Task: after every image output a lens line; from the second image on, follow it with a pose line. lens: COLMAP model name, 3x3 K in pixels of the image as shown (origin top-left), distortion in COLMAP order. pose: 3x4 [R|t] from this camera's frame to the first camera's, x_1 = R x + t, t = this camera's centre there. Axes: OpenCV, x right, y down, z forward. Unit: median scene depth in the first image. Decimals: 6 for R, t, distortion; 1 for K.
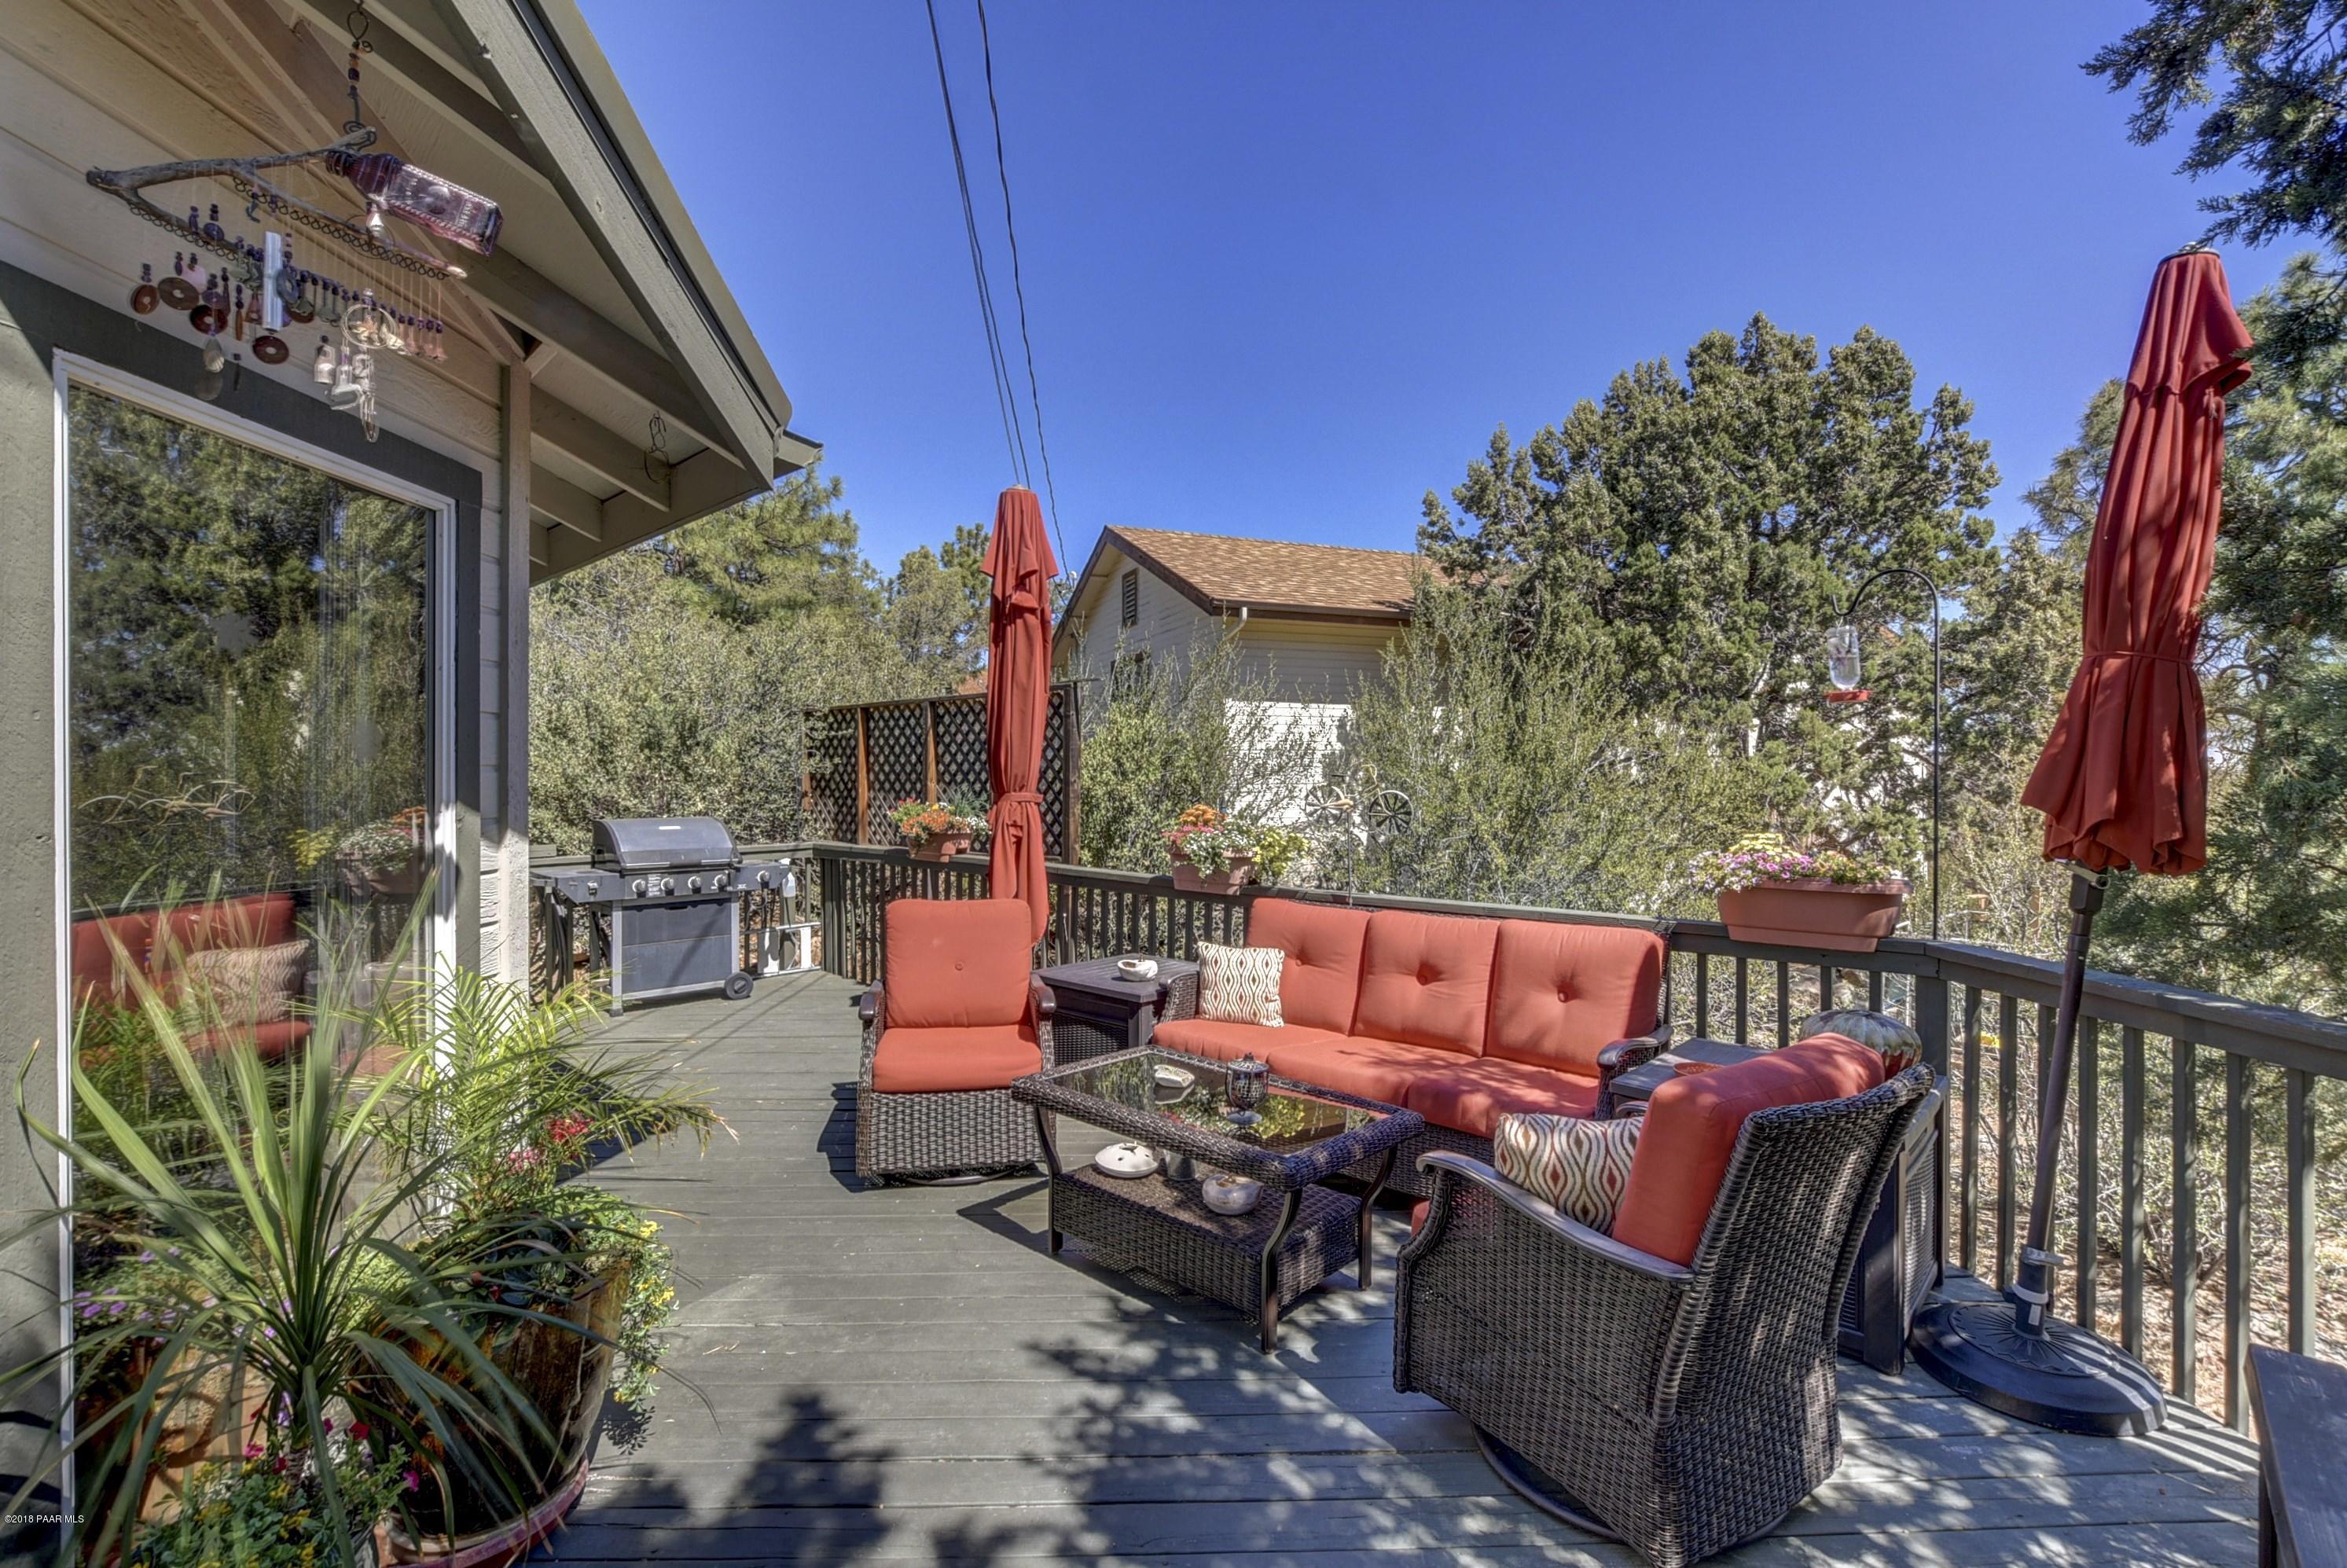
lens RADIAL K [[1029.8, 0, 1181.5], [0, 1029.8, 791.3], [0, 0, 1]] dist [-0.028403, 0.005513]
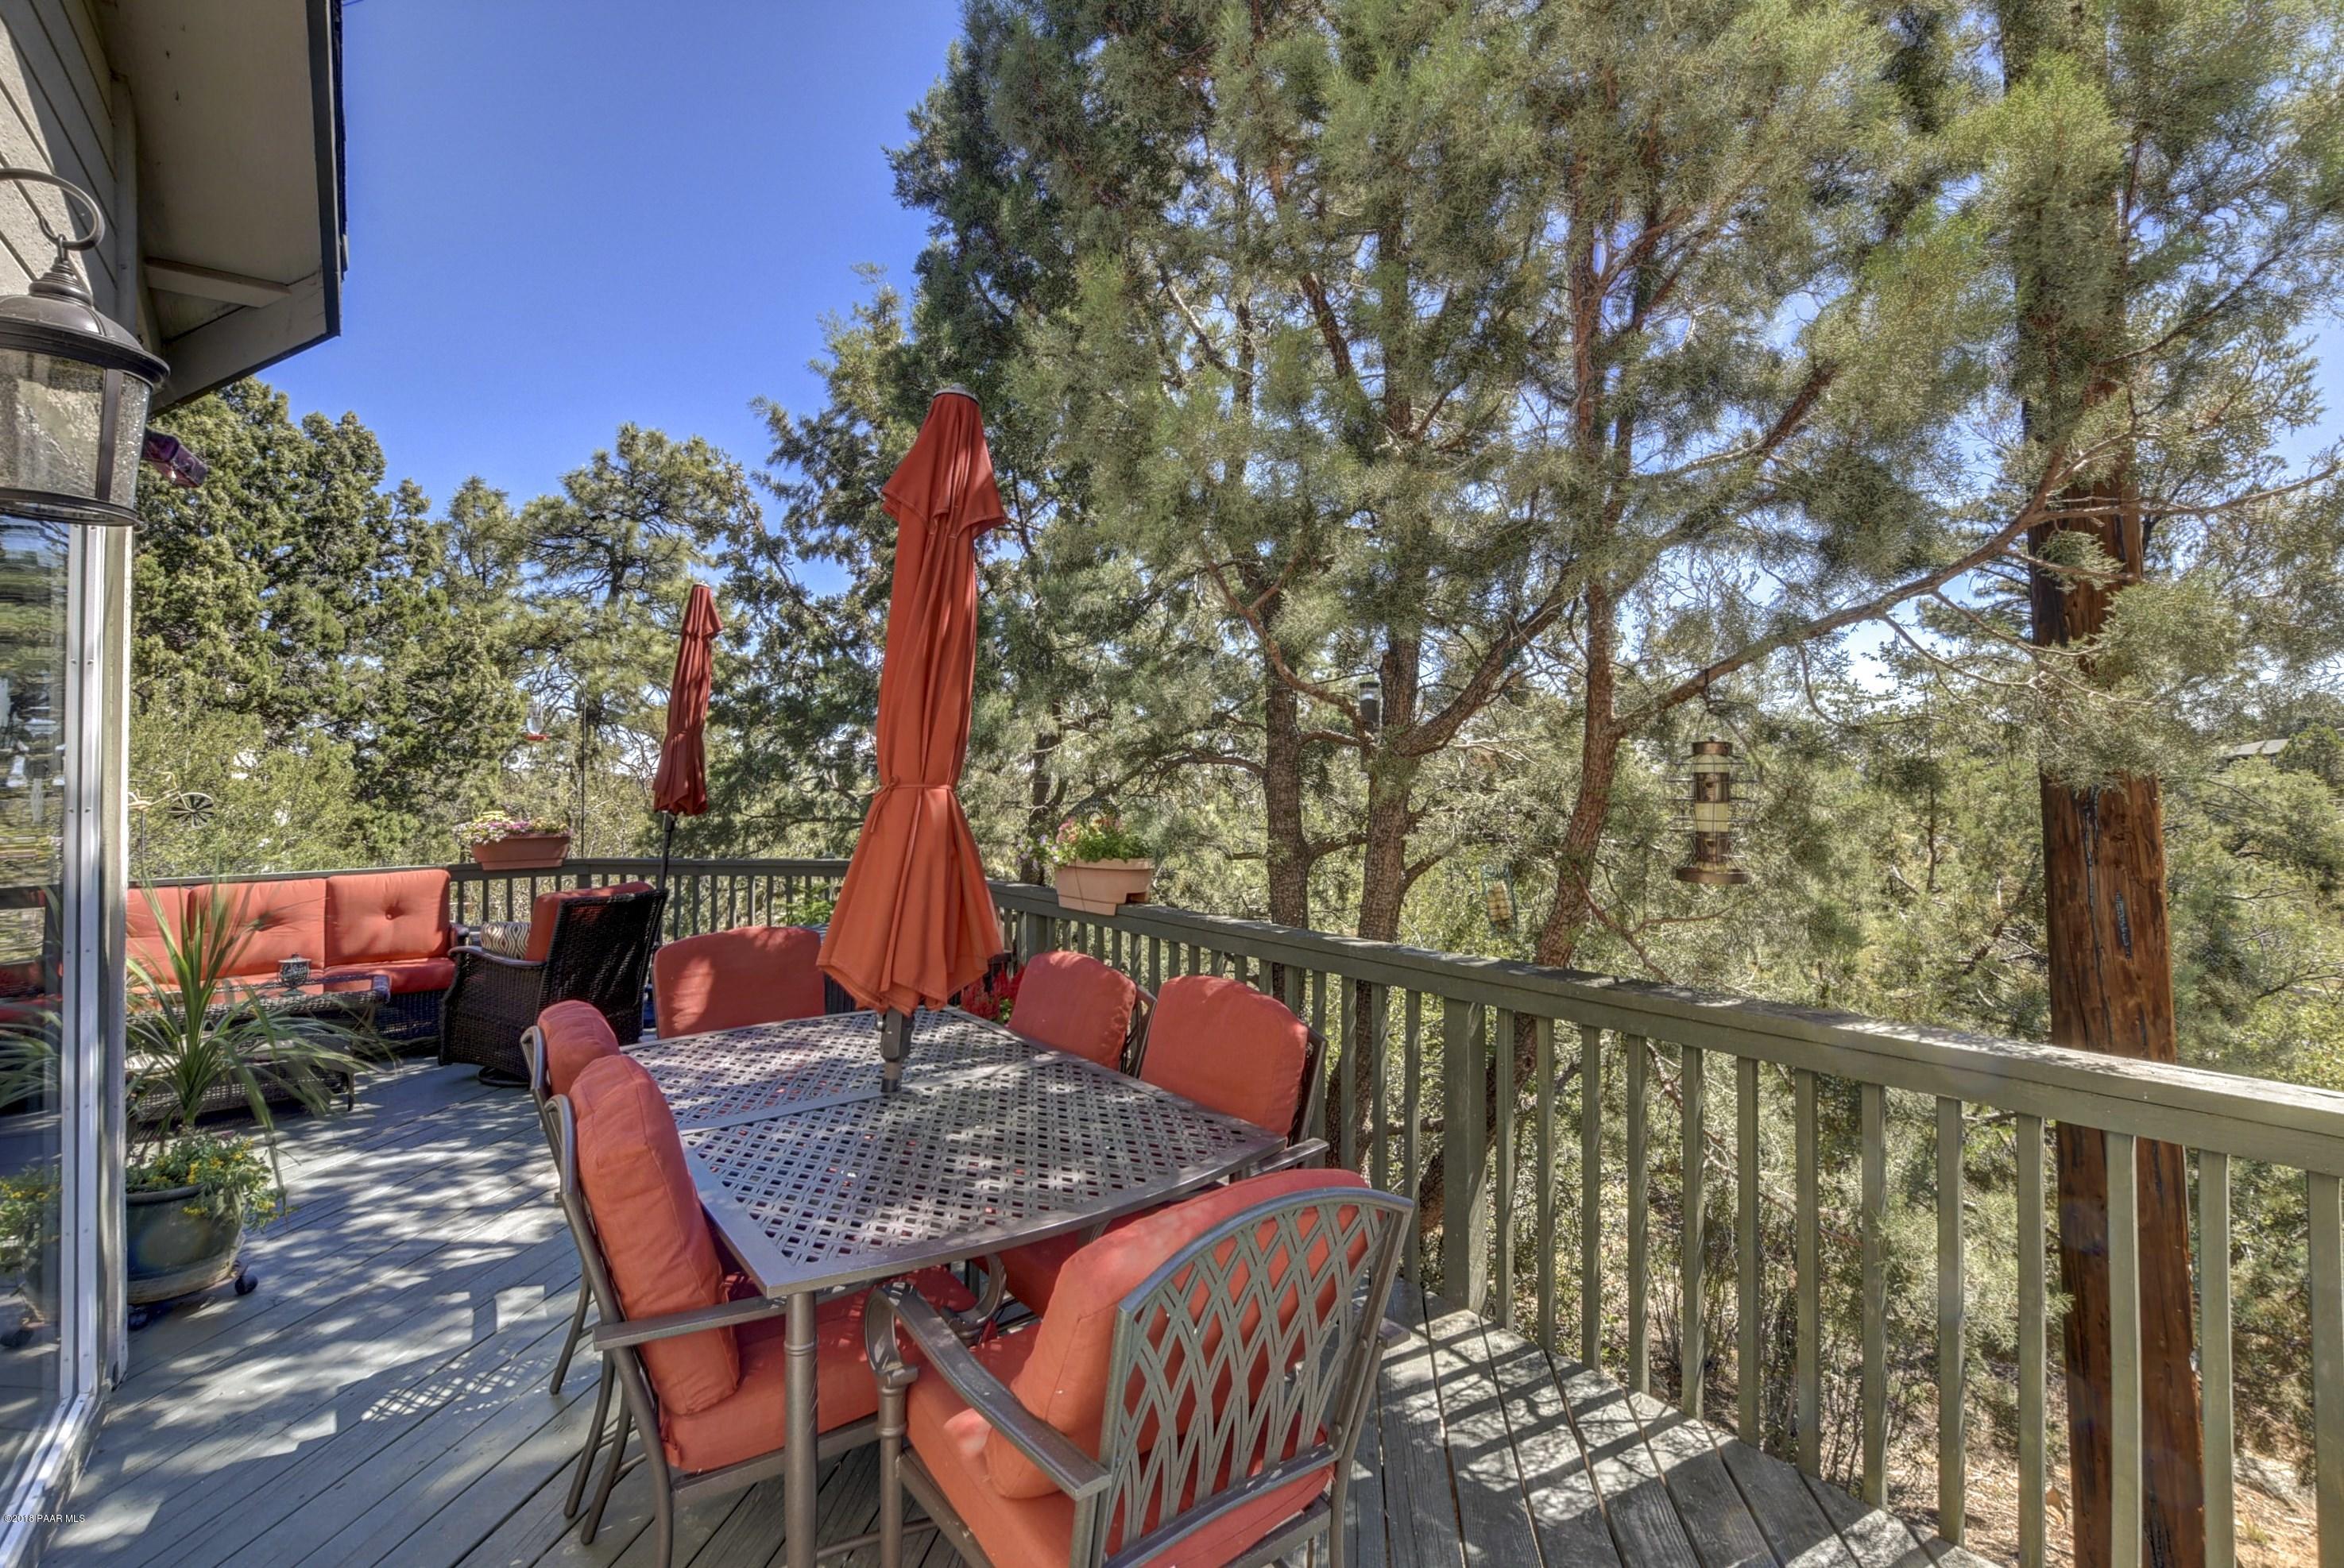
lens RADIAL K [[1028.4, 0, 1180.0], [0, 1028.4, 791.3], [0, 0, 1]] dist [-0.028403, 0.005513]
pose [[0.175729, -0.010362, 0.984384, -0.515205], [0.022095, 0.999734, 0.006579, 0.010973], [-0.984191, 0.020593, 0.175911, -0.266169]]
